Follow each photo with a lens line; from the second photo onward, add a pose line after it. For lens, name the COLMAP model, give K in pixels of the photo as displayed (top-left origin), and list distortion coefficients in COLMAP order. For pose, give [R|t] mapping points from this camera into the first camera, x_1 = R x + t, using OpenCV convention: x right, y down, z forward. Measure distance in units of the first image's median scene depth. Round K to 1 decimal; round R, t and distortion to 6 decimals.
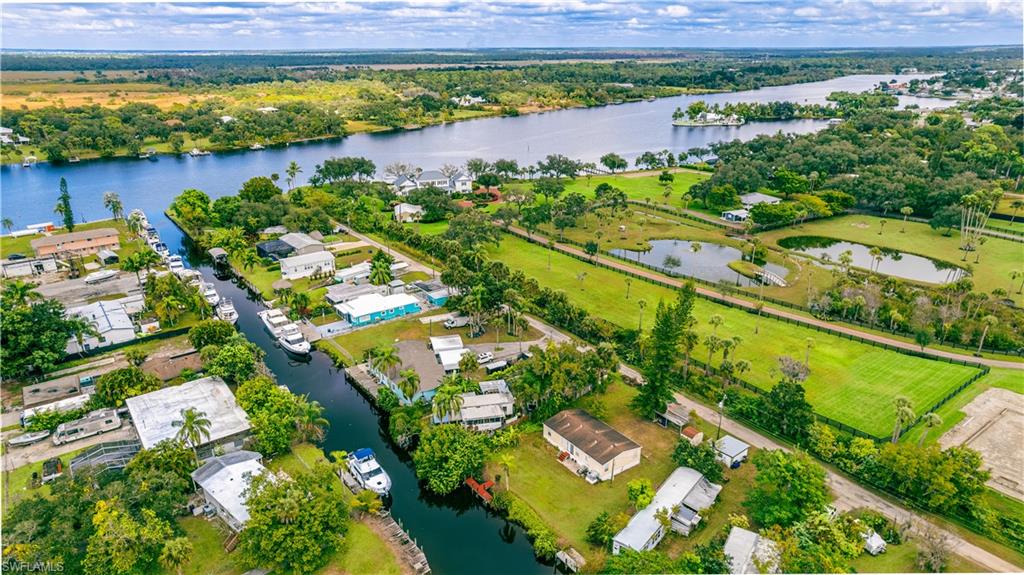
lens RADIAL K [[658.6, 0, 512.0], [0, 658.6, 287.5], [0, 0, 1]] dist [-0.049432, 0.075033]
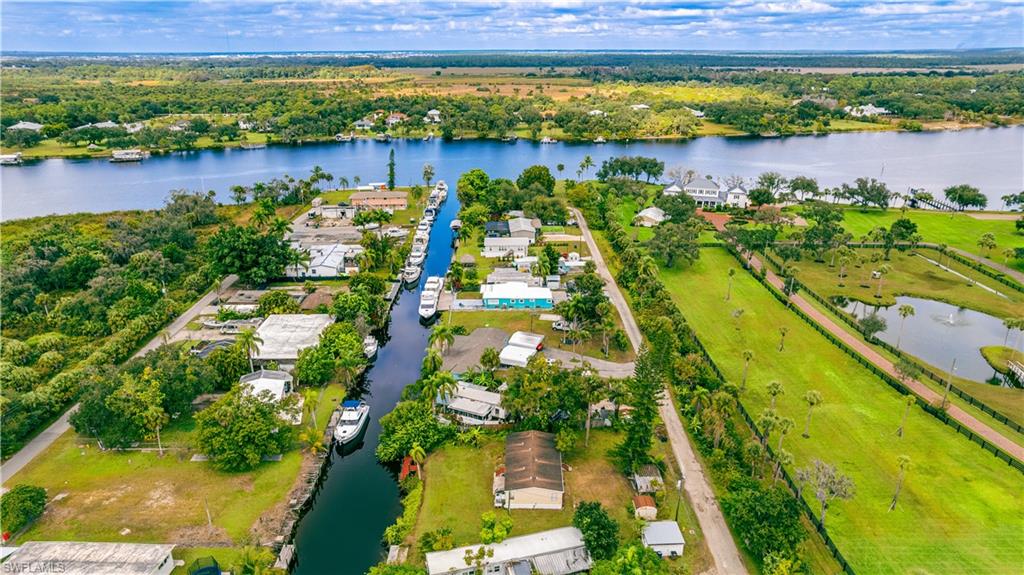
lens RADIAL K [[658.6, 0, 512.0], [0, 658.6, 287.5], [0, 0, 1]] dist [-0.049432, 0.075033]
pose [[0.806758, 0.206894, -0.553477, 0.238839], [-0.207350, 0.976256, 0.062694, -0.030063], [0.553306, 0.064184, 0.830502, 0.078823]]
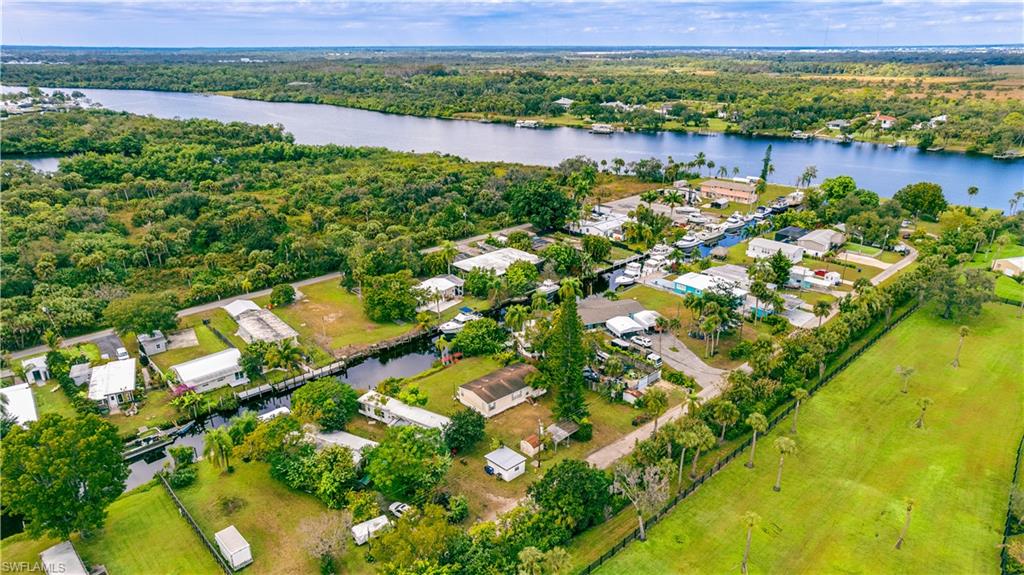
lens RADIAL K [[658.6, 0, 512.0], [0, 658.6, 287.5], [0, 0, 1]] dist [-0.049432, 0.075033]
pose [[0.120677, 0.354219, -0.927343, 0.473162], [-0.347192, 0.890232, 0.294863, -0.110717], [0.929997, 0.286383, 0.230413, 0.296950]]
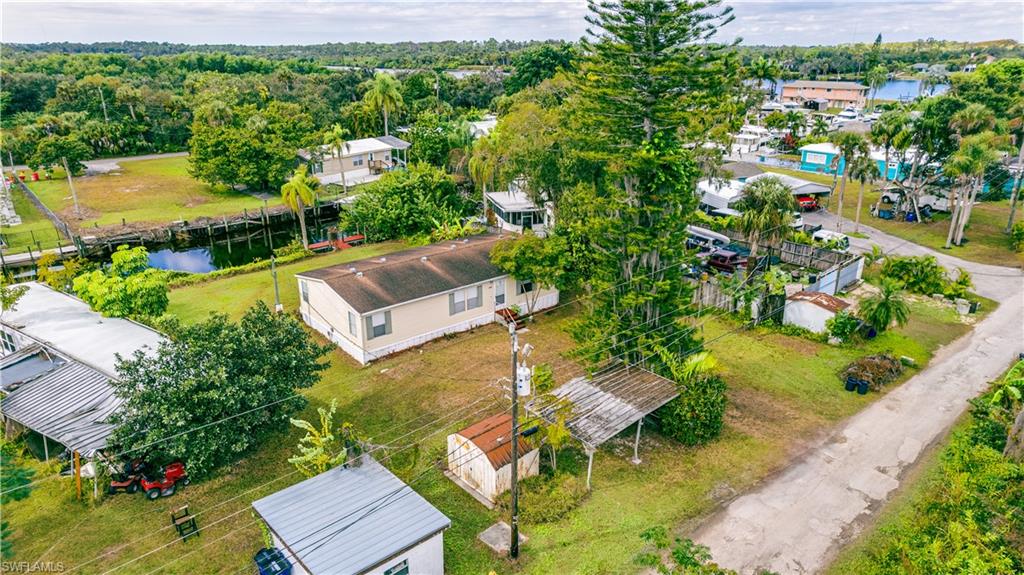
lens RADIAL K [[658.6, 0, 512.0], [0, 658.6, 287.5], [0, 0, 1]] dist [-0.049432, 0.075033]
pose [[0.090859, 0.350148, -0.932277, 0.206905], [-0.350014, 0.887651, 0.299275, 0.043895], [0.932328, 0.299118, 0.203207, 0.409204]]
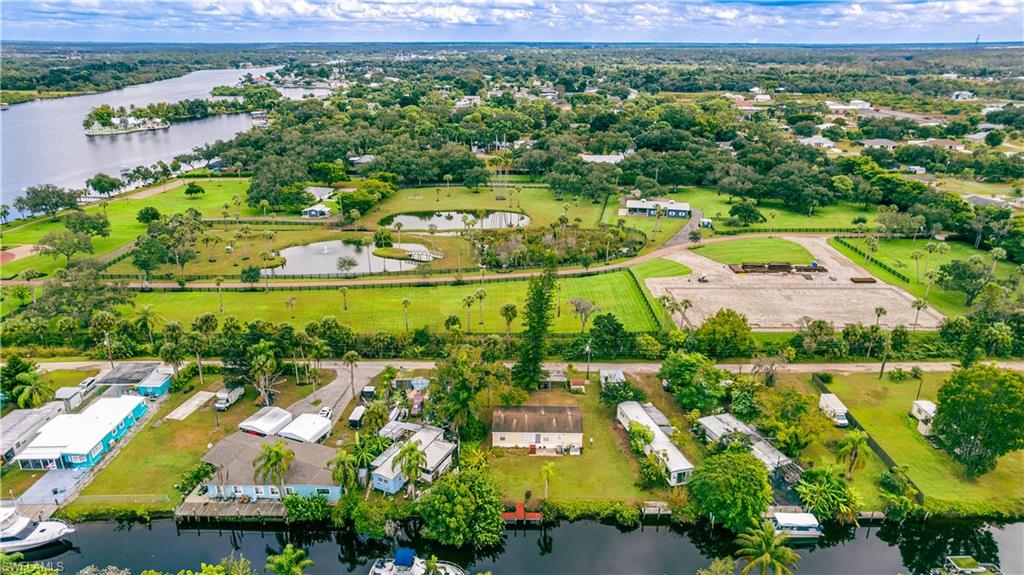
lens RADIAL K [[658.6, 0, 512.0], [0, 658.6, 287.5], [0, 0, 1]] dist [-0.049432, 0.075033]
pose [[0.601494, -0.280176, 0.748135, -0.261247], [0.275708, 0.951748, 0.134762, -0.051848], [-0.749793, 0.125209, 0.649718, 0.139943]]
